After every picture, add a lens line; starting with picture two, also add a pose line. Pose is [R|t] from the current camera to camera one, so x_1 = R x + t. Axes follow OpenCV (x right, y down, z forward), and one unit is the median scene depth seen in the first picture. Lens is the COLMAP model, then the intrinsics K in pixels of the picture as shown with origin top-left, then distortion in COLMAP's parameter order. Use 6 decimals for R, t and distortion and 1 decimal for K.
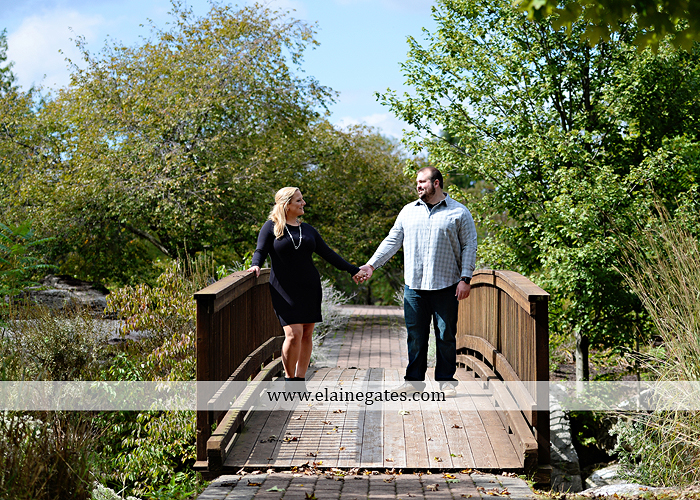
lens RADIAL K [[1484.9, 0, 350.0], [0, 1484.9, 250.3], [0, 0, 1]] dist [-0.012092, 0.000000]
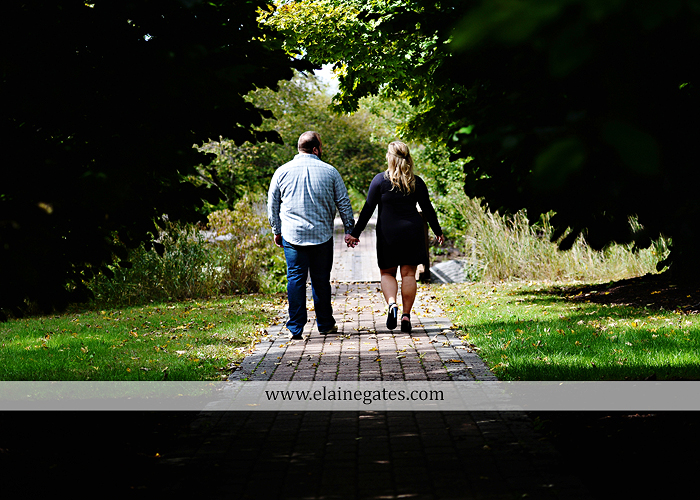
lens RADIAL K [[1484.9, 0, 350.0], [0, 1484.9, 250.0], [0, 0, 1]] dist [-0.012092, 0.000000]
pose [[0.999428, -0.030217, 0.015203, -0.018701], [0.029272, 0.997834, 0.058918, -0.028377], [-0.016950, -0.058440, 0.998147, -0.769697]]
